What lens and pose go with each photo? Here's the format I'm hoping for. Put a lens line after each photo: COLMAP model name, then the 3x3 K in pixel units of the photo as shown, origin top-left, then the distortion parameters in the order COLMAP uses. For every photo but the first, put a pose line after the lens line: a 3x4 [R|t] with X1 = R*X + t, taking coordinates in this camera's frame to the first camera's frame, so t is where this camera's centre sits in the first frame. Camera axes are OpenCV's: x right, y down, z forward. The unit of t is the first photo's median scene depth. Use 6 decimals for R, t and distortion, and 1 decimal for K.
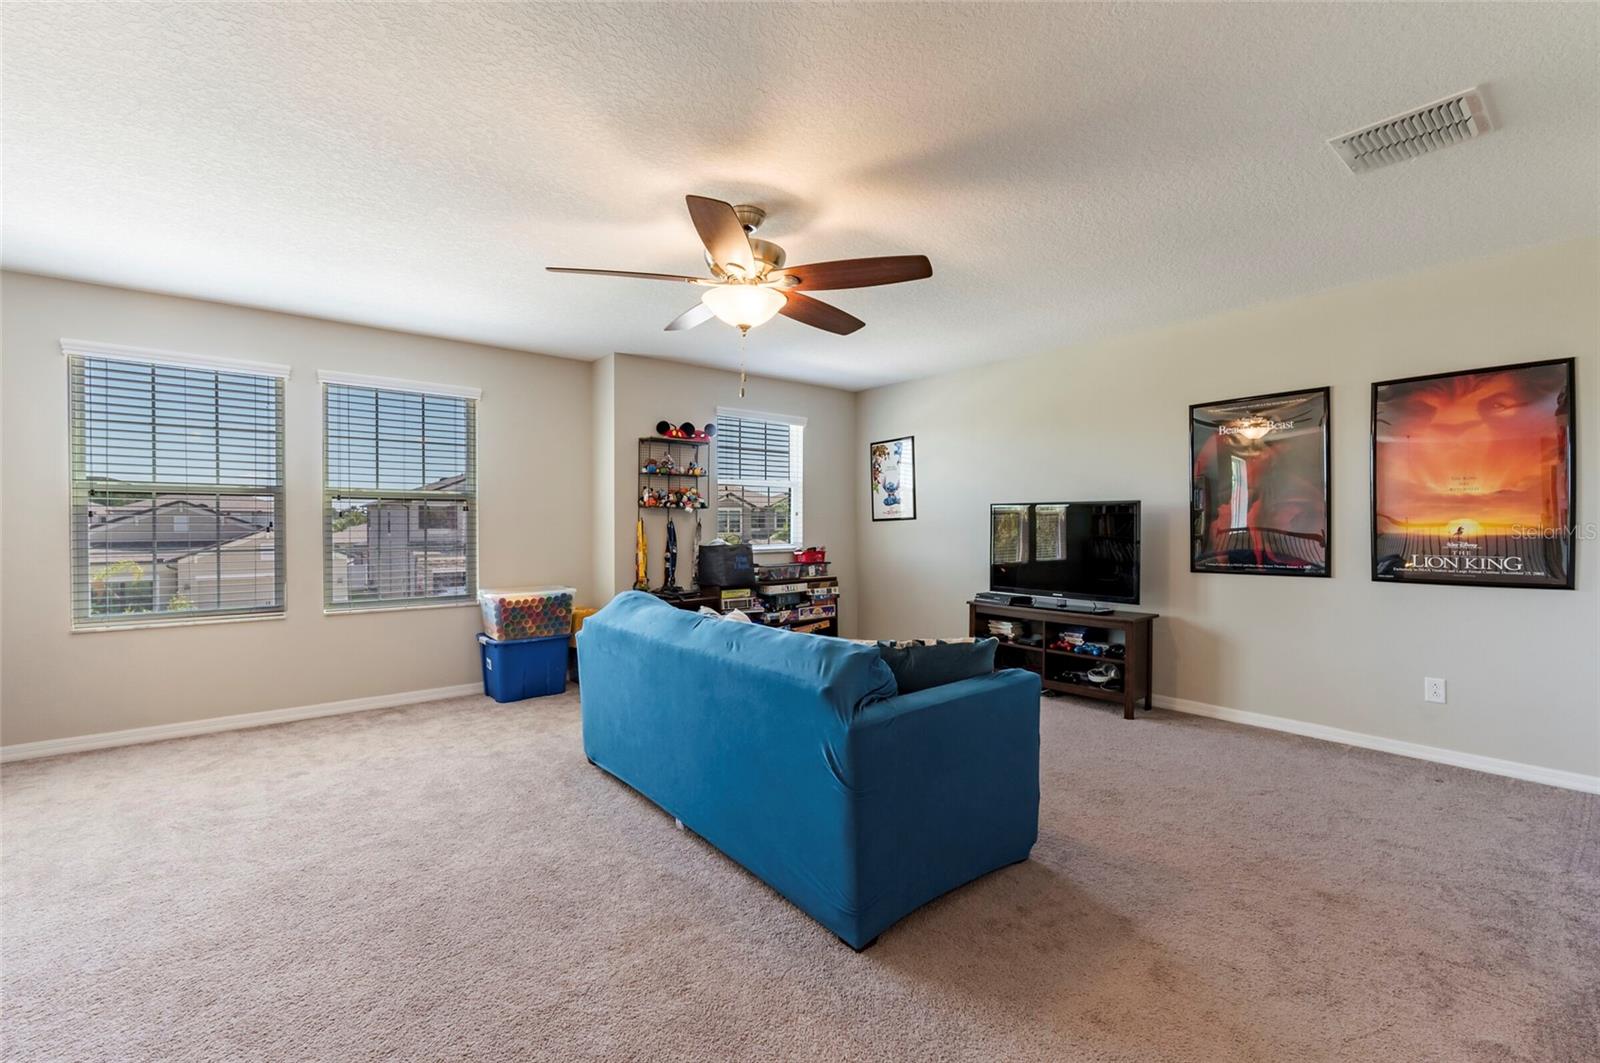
lens RADIAL K [[681.6, 0, 805.9], [0, 681.6, 530.7], [0, 0, 1]] dist [0.000862, -0.000396]
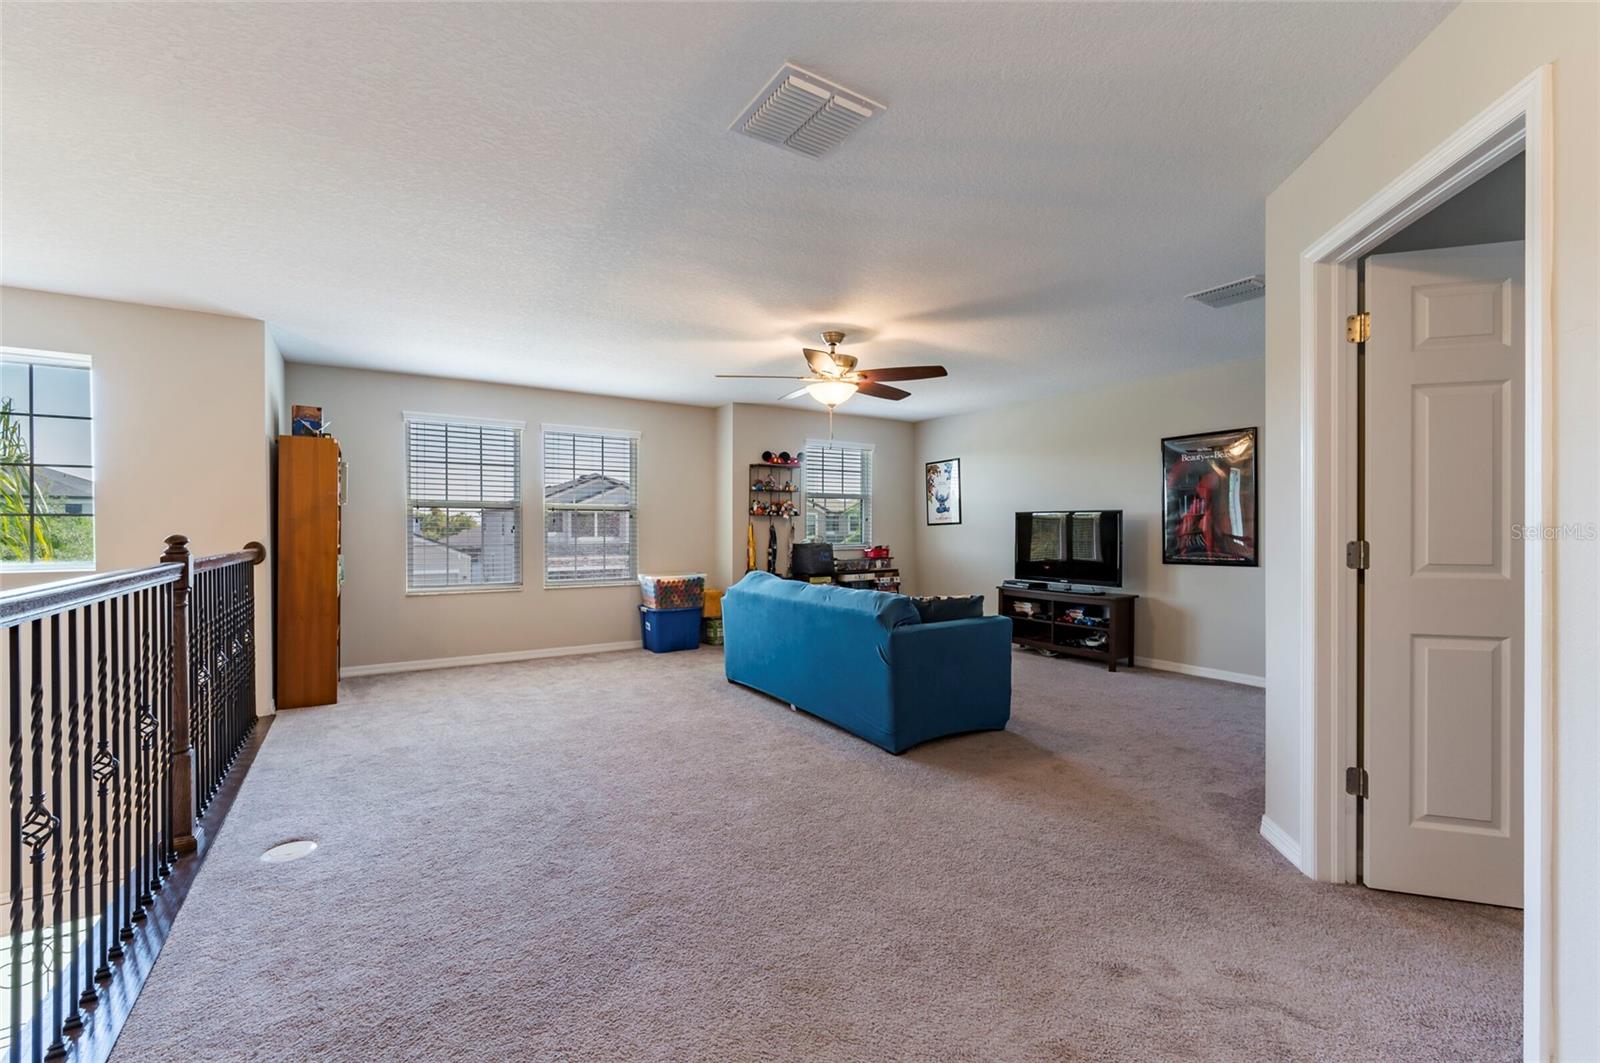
lens RADIAL K [[681.6, 0, 805.9], [0, 681.6, 530.7], [0, 0, 1]] dist [0.000862, -0.000396]
pose [[0.994214, 0.000608, -0.107419, 0.012351], [-0.001239, 0.999982, -0.005805, 0.004346], [0.107414, 0.005904, 0.994197, -0.340023]]
